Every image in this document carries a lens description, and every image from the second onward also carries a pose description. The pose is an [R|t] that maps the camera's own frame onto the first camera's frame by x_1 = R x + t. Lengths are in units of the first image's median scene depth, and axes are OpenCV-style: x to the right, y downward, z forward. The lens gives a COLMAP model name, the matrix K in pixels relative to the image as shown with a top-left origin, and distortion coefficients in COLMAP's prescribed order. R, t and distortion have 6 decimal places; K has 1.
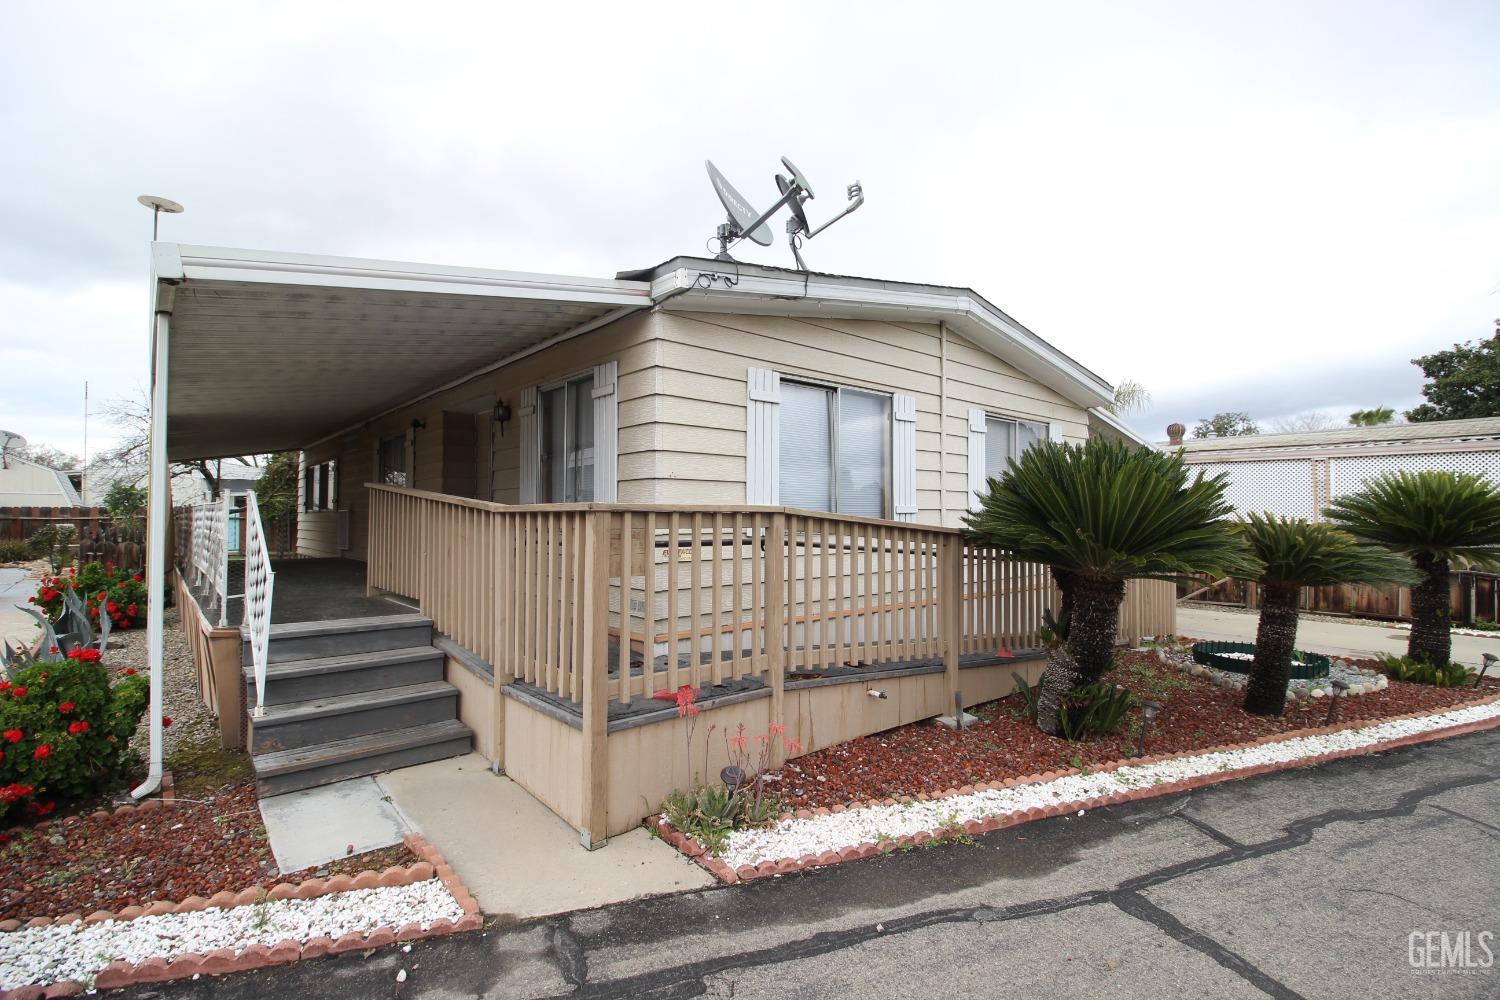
lens RADIAL K [[687.8, 0, 766.3], [0, 687.8, 498.2], [0, 0, 1]] dist [0.002203, -0.013331]
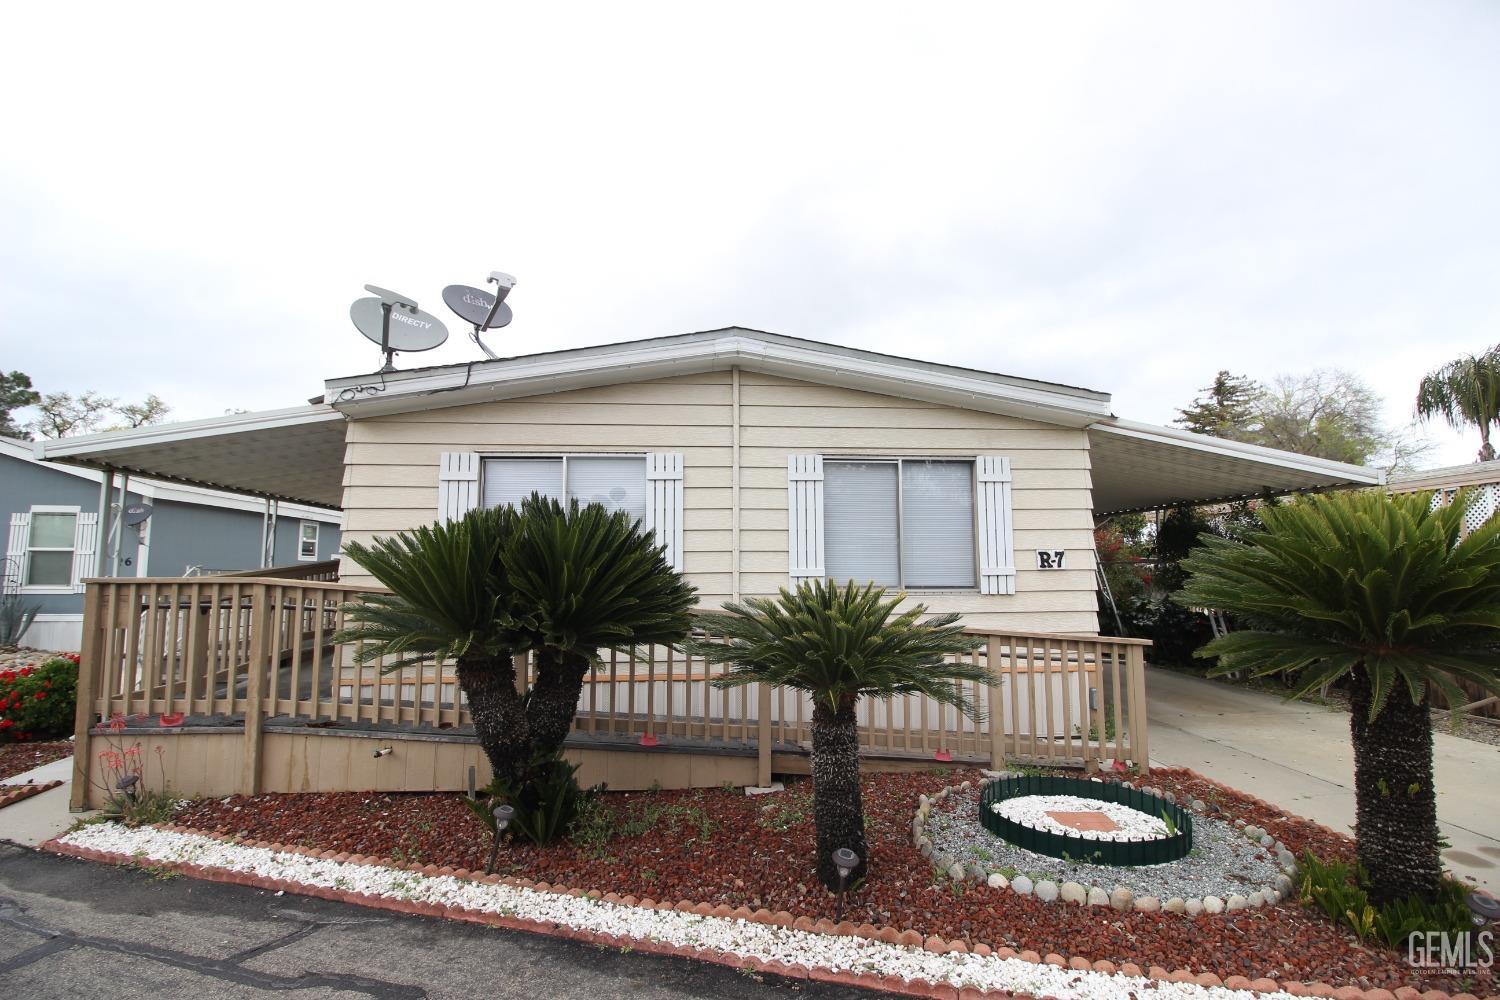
lens RADIAL K [[688.1, 0, 762.2], [0, 688.1, 499.1], [0, 0, 1]] dist [-0.001229, -0.010998]
pose [[0.805429, -0.065280, -0.589086, 1.187259], [0.022740, 0.996588, -0.079347, -0.009556], [0.592256, 0.050512, 0.804165, 0.431634]]
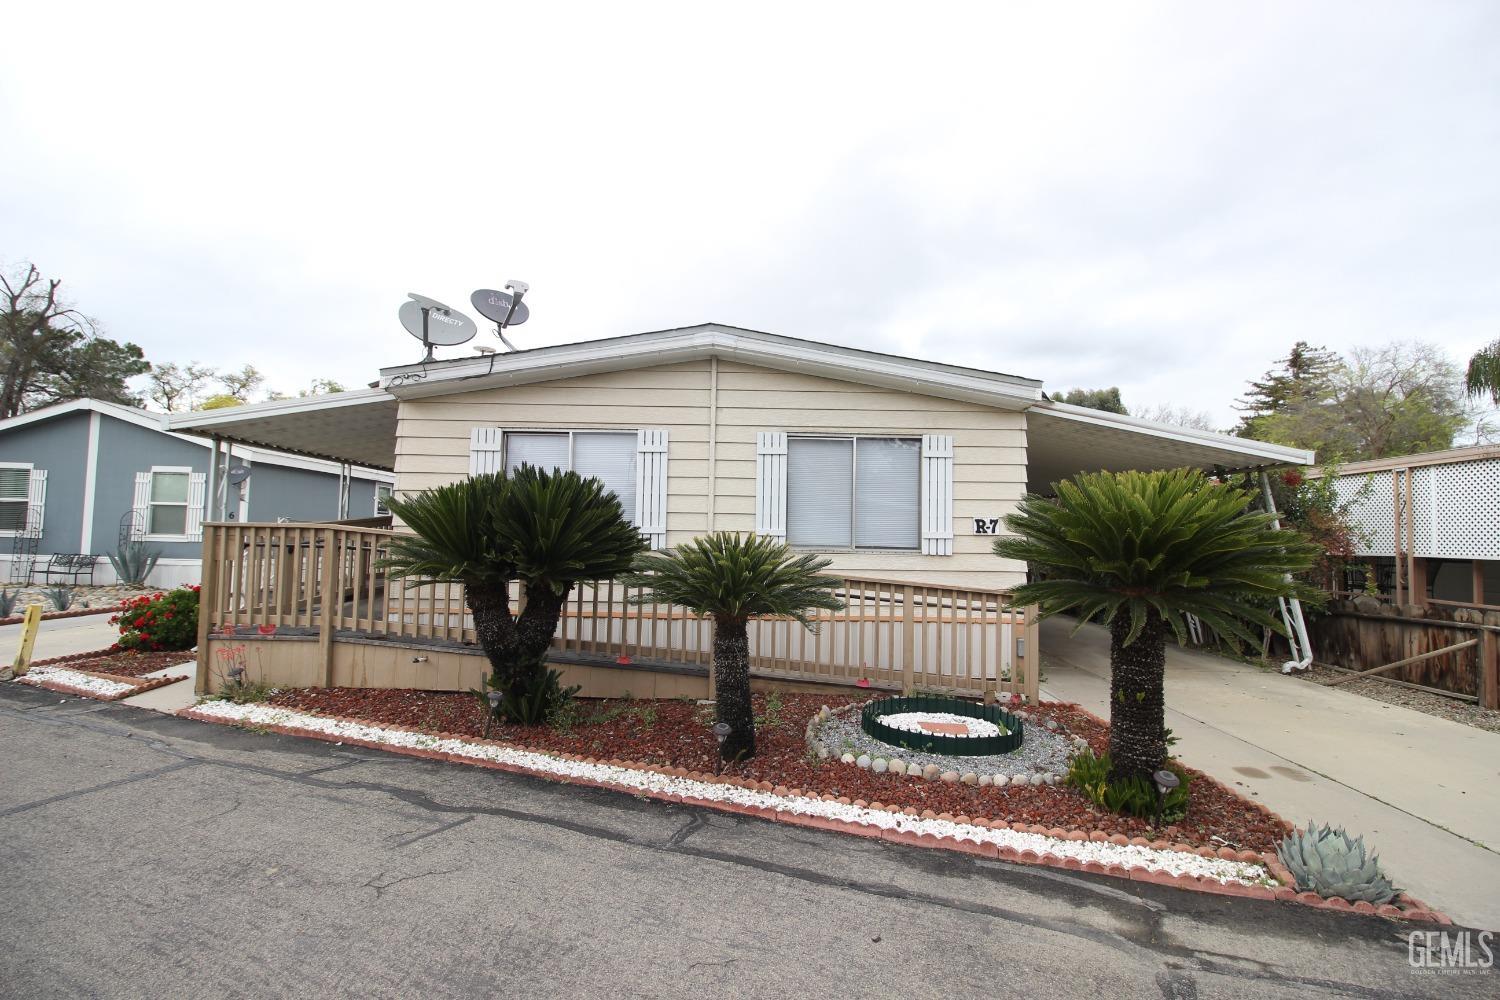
lens RADIAL K [[687.8, 0, 766.3], [0, 687.8, 498.2], [0, 0, 1]] dist [0.002203, -0.013331]
pose [[0.753594, -0.025956, -0.656828, 1.486658], [0.001488, 0.999285, -0.037782, 0.009500], [0.657339, 0.027494, 0.753094, 0.367872]]
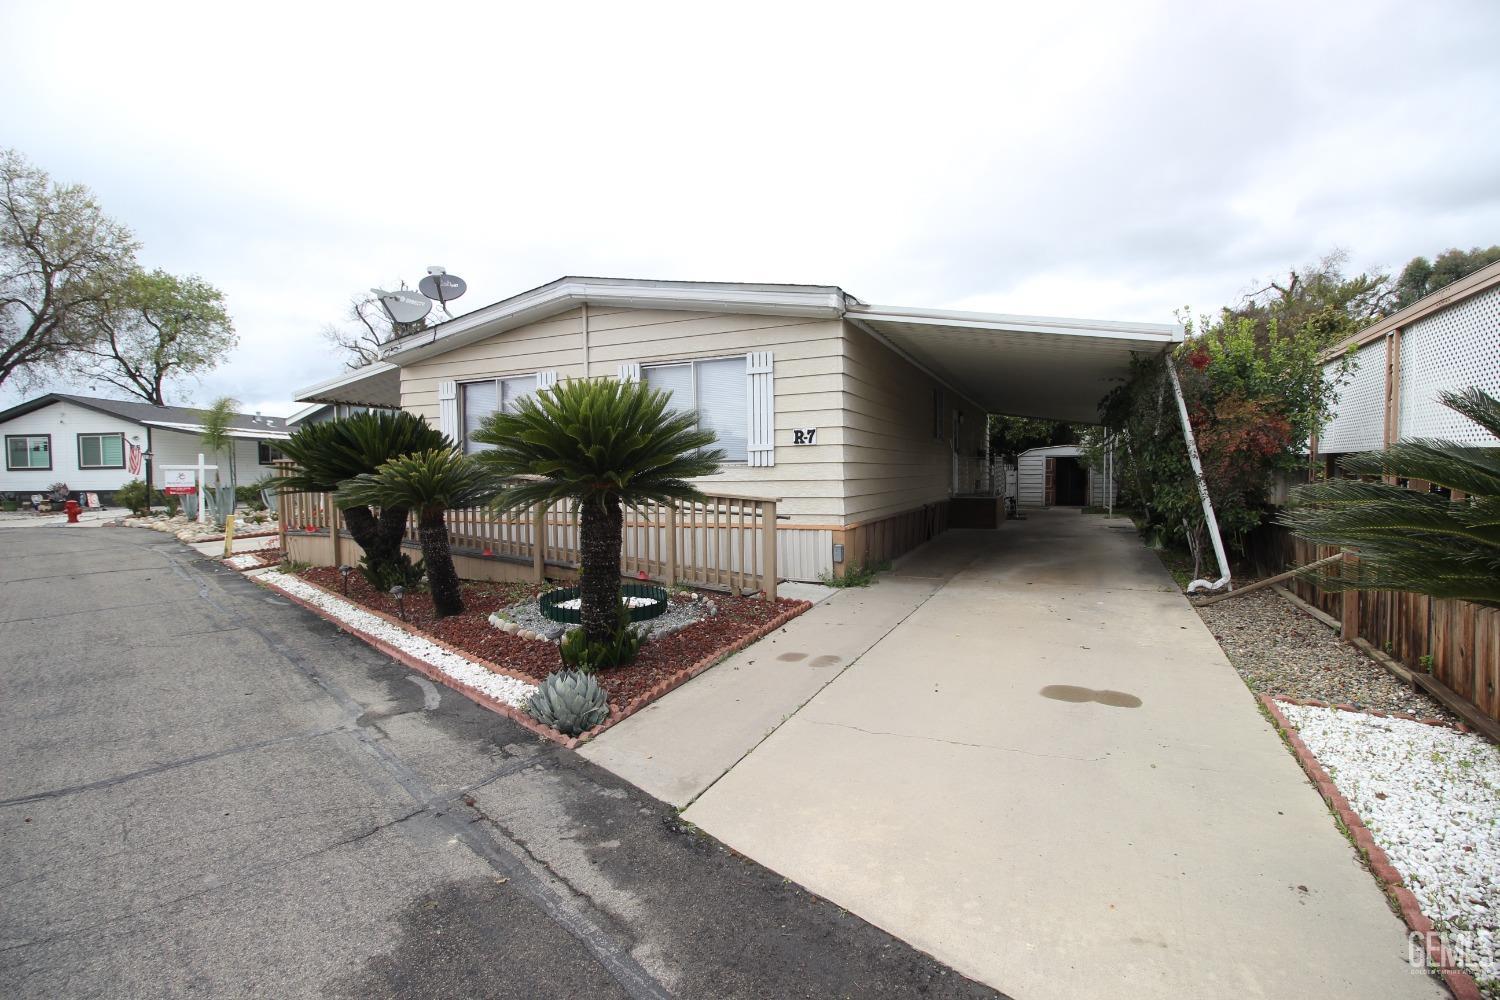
lens RADIAL K [[706.7, 0, 750.0], [0, 706.7, 500.0], [0, 0, 1]] dist [0.000295, 0.046703]
pose [[0.392516, 0.042639, -0.918756, 2.307162], [0.048136, 0.996603, 0.066817, 0.045606], [0.918485, -0.070451, 0.389130, 1.097758]]
